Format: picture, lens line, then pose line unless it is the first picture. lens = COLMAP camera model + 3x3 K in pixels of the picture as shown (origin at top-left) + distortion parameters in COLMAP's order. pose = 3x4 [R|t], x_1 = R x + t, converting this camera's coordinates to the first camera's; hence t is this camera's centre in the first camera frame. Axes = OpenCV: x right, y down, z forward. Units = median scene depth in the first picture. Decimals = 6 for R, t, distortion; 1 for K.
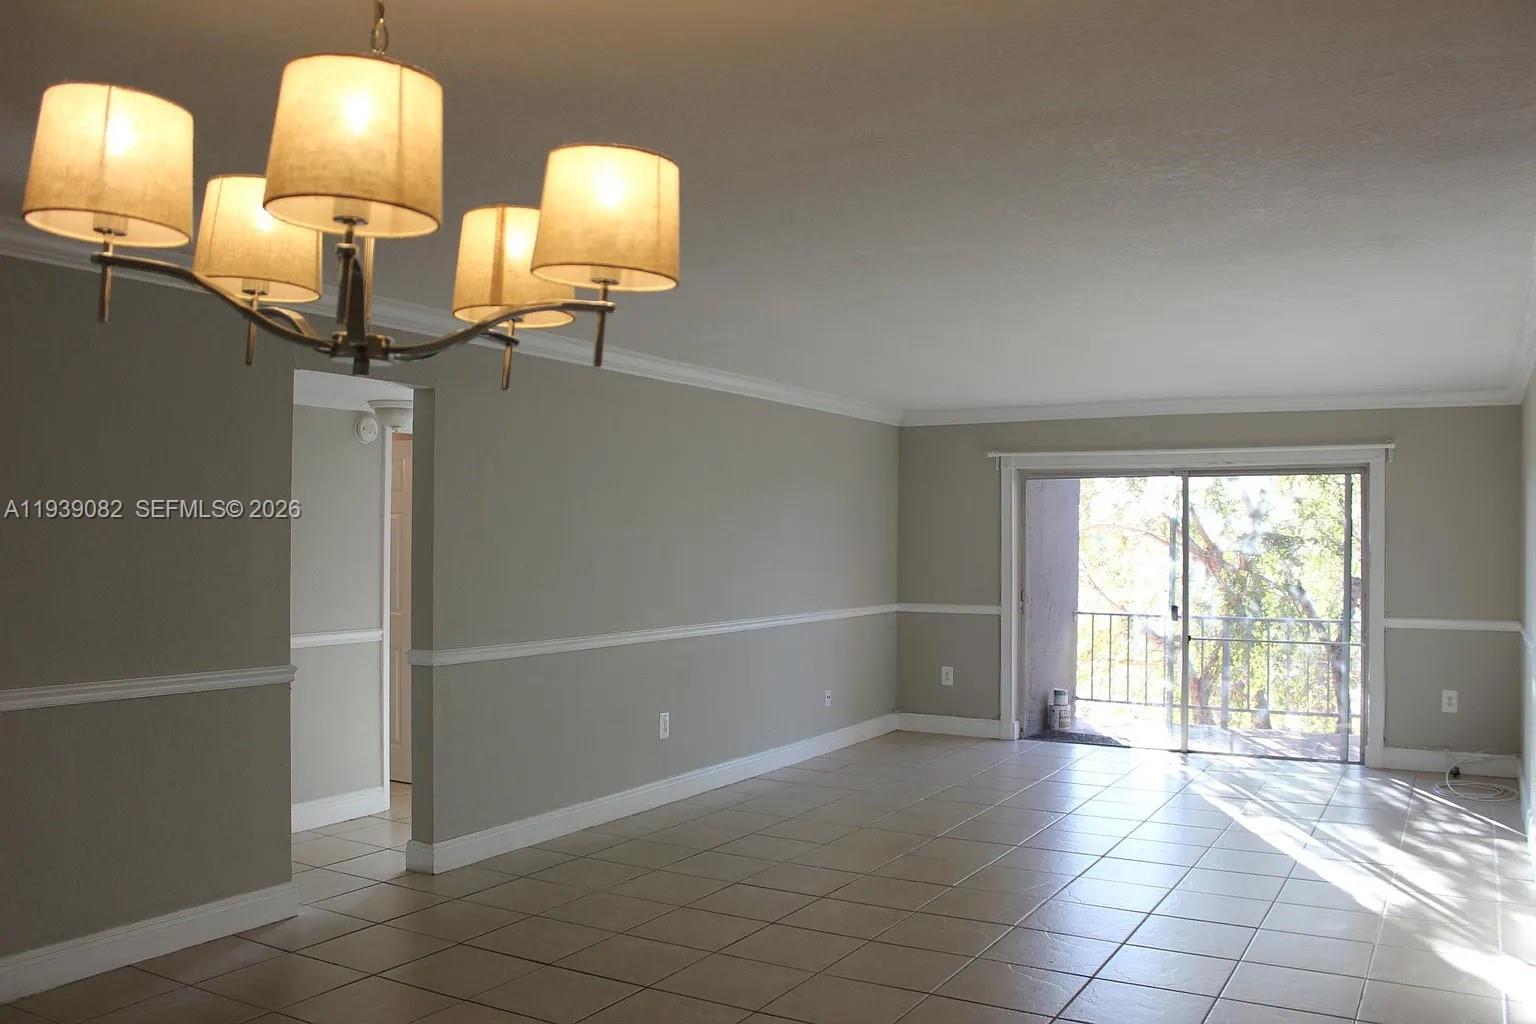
lens RADIAL K [[1260.9, 0, 768.0], [0, 1260.9, 512.0], [0, 0, 1]] dist [-0.146284, 0.140013]
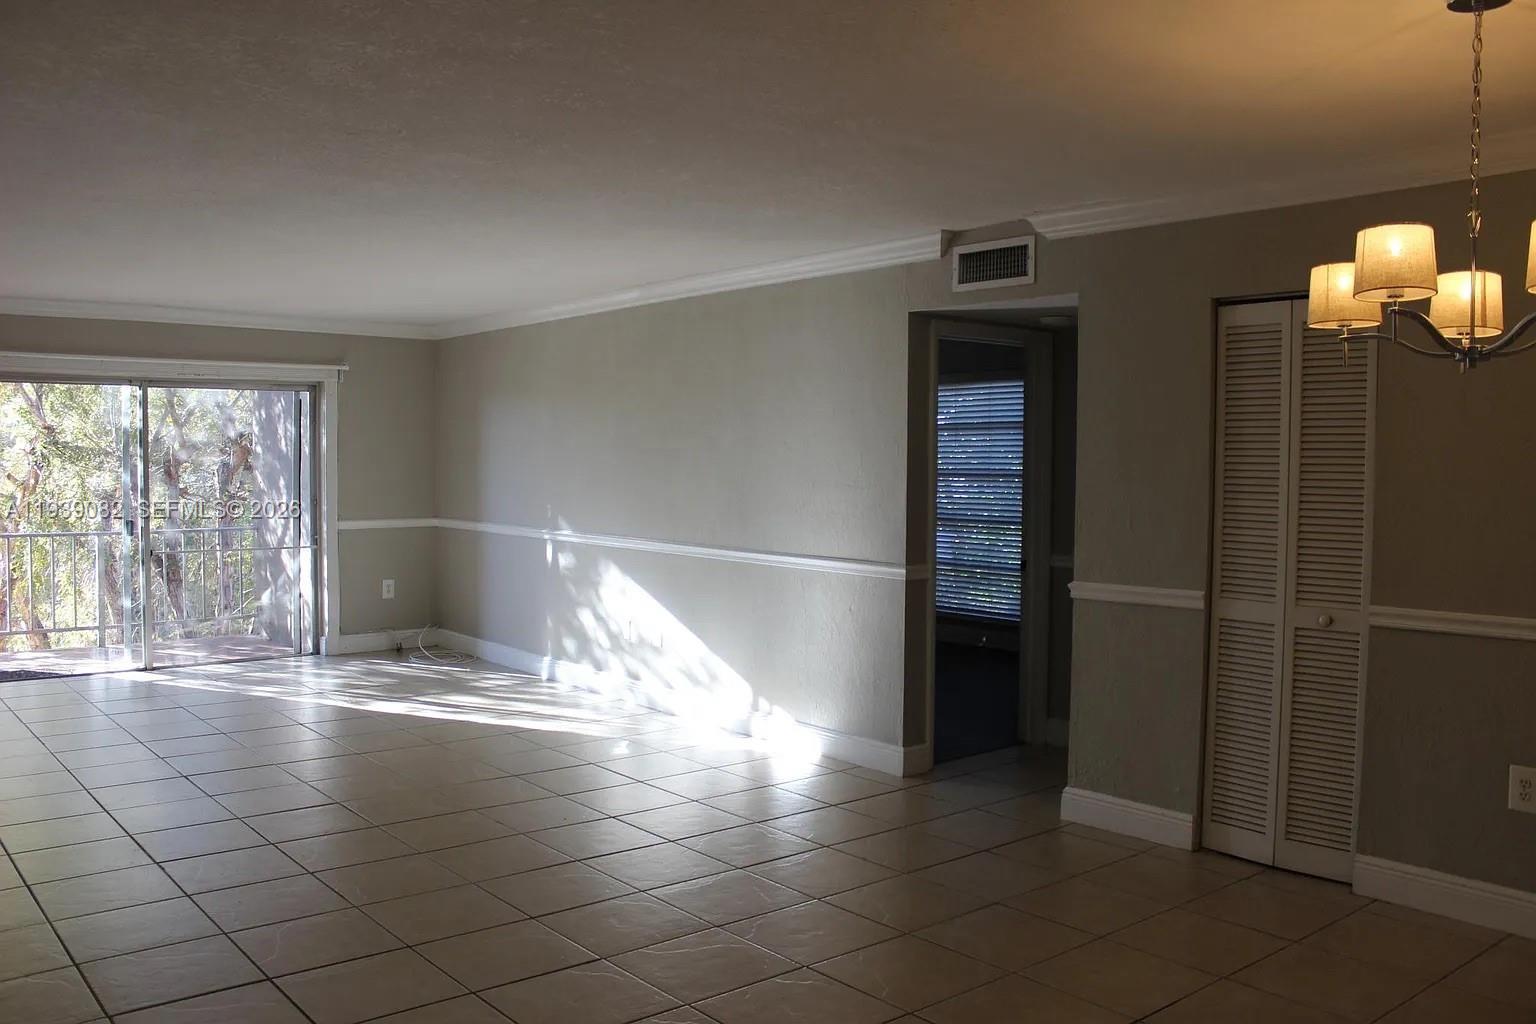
lens RADIAL K [[1291.7, 0, 768.0], [0, 1291.7, 512.0], [0, 0, 1]] dist [-0.160558, 0.146705]
pose [[0.367657, -0.047265, 0.928760, -0.419156], [-0.024473, 0.997870, 0.060470, -0.001867], [-0.929640, -0.044962, 0.365717, 0.201928]]
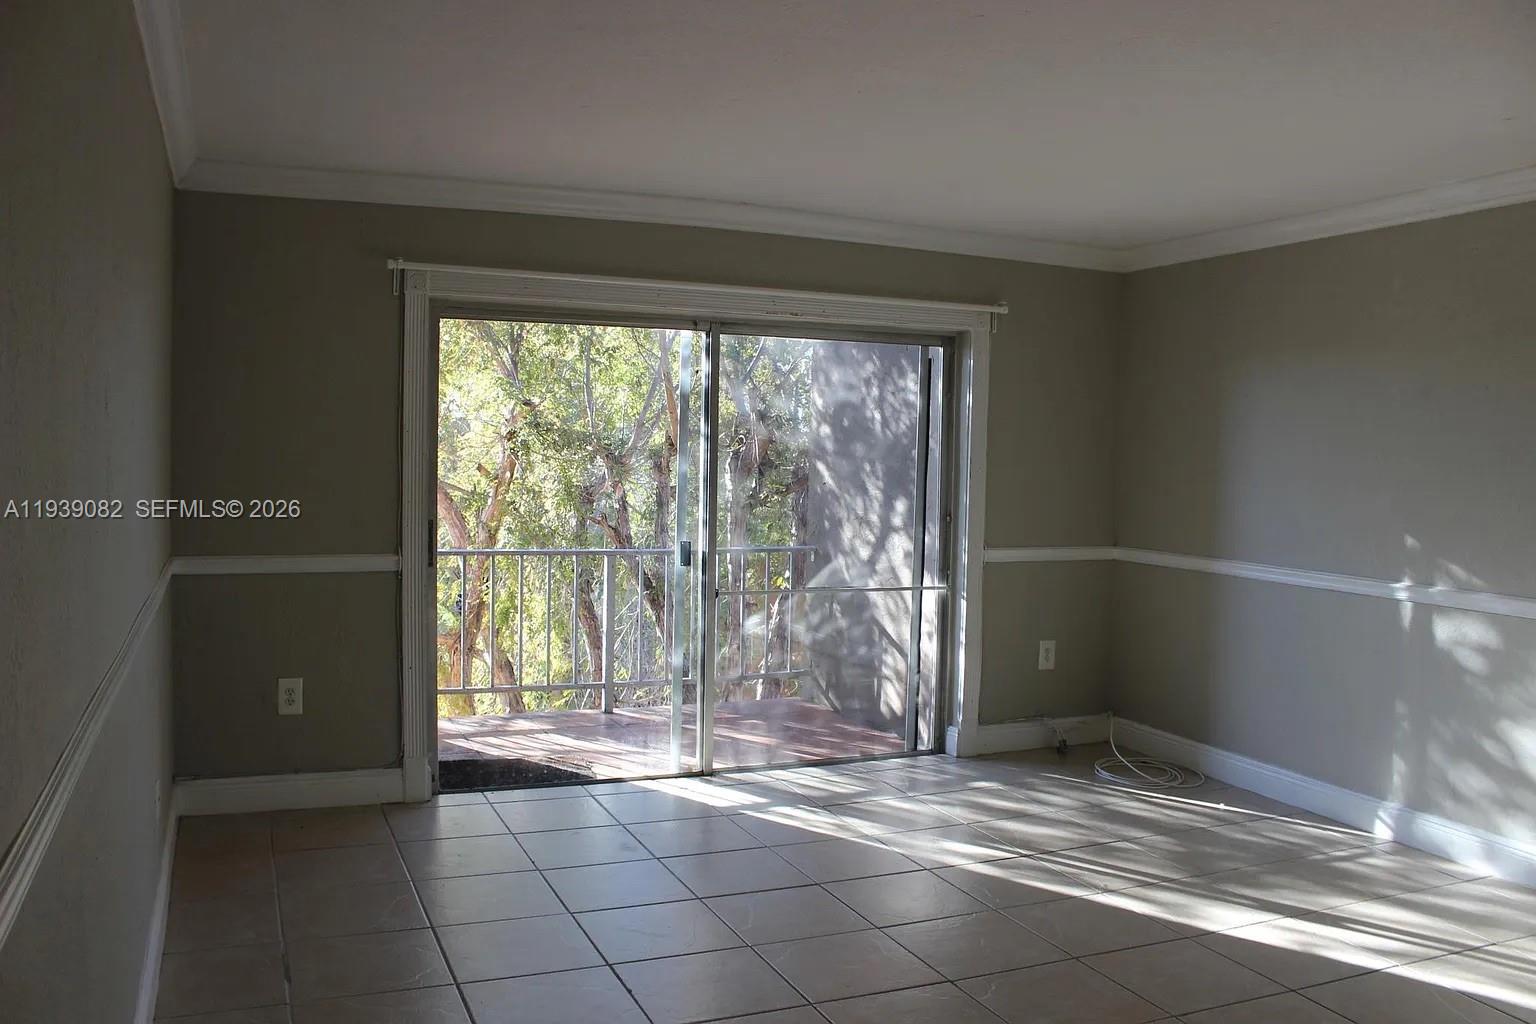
lens RADIAL K [[1291.7, 0, 768.0], [0, 1291.7, 512.0], [0, 0, 1]] dist [-0.160558, 0.146705]
pose [[0.597832, -0.034391, 0.800883, -0.171363], [-0.035408, 0.996971, 0.069243, 0.016370], [-0.800839, -0.069753, 0.594804, 0.633576]]
